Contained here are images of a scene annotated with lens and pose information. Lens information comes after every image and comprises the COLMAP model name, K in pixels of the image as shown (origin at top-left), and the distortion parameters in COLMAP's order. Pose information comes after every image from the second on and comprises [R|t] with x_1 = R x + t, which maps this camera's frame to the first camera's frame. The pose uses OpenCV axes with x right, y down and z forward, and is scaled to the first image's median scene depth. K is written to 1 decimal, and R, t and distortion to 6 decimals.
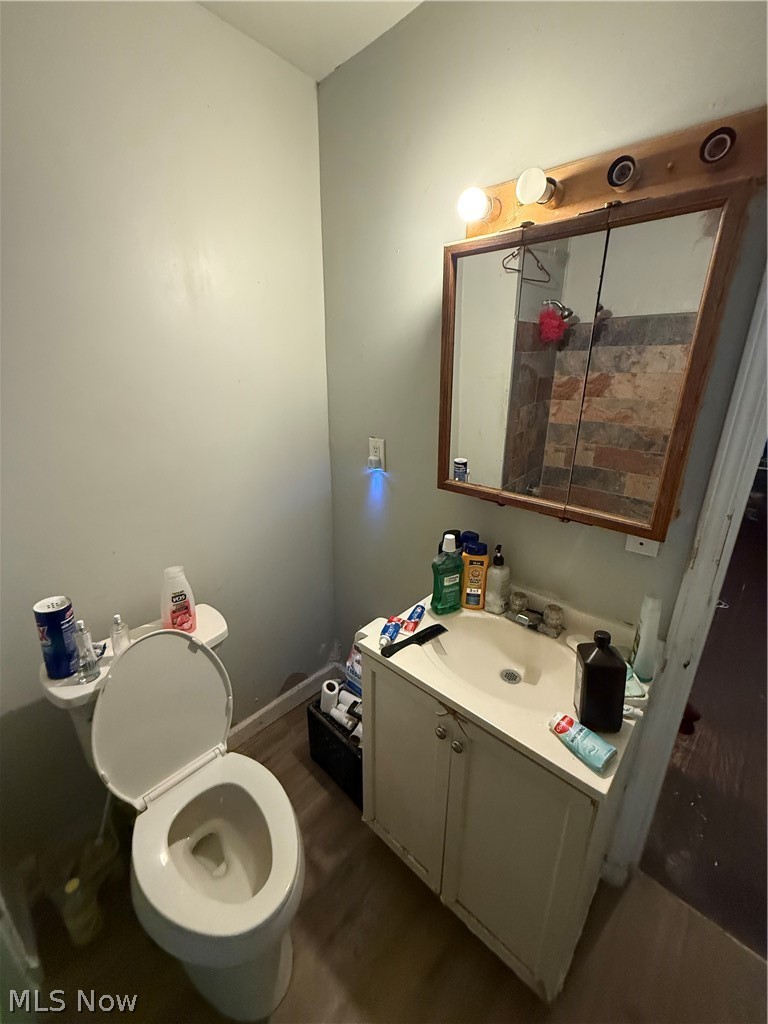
lens RADIAL K [[410.1, 0, 384.0], [0, 410.1, 512.0], [0, 0, 1]] dist [-0.022048, 0.015616]
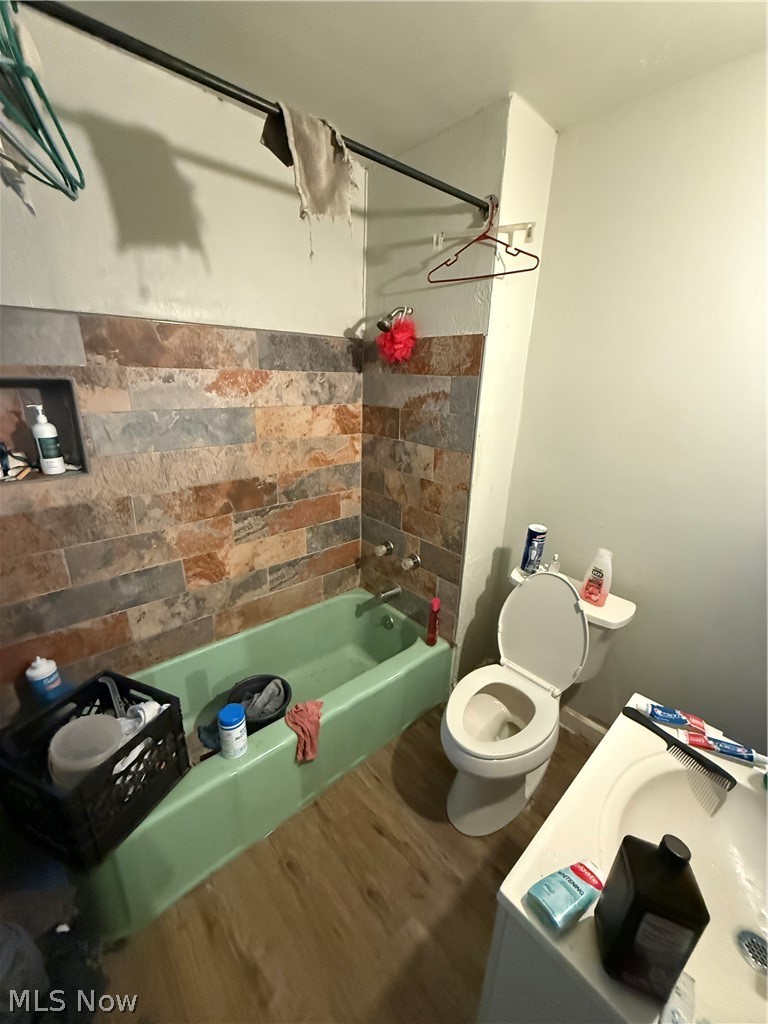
lens RADIAL K [[410.1, 0, 384.0], [0, 410.1, 512.0], [0, 0, 1]] dist [-0.022048, 0.015616]
pose [[-0.082588, 0.317898, -0.944521, 0.729064], [-0.360528, 0.874036, 0.325699, -0.138359], [0.929085, 0.367425, 0.042426, 0.271277]]
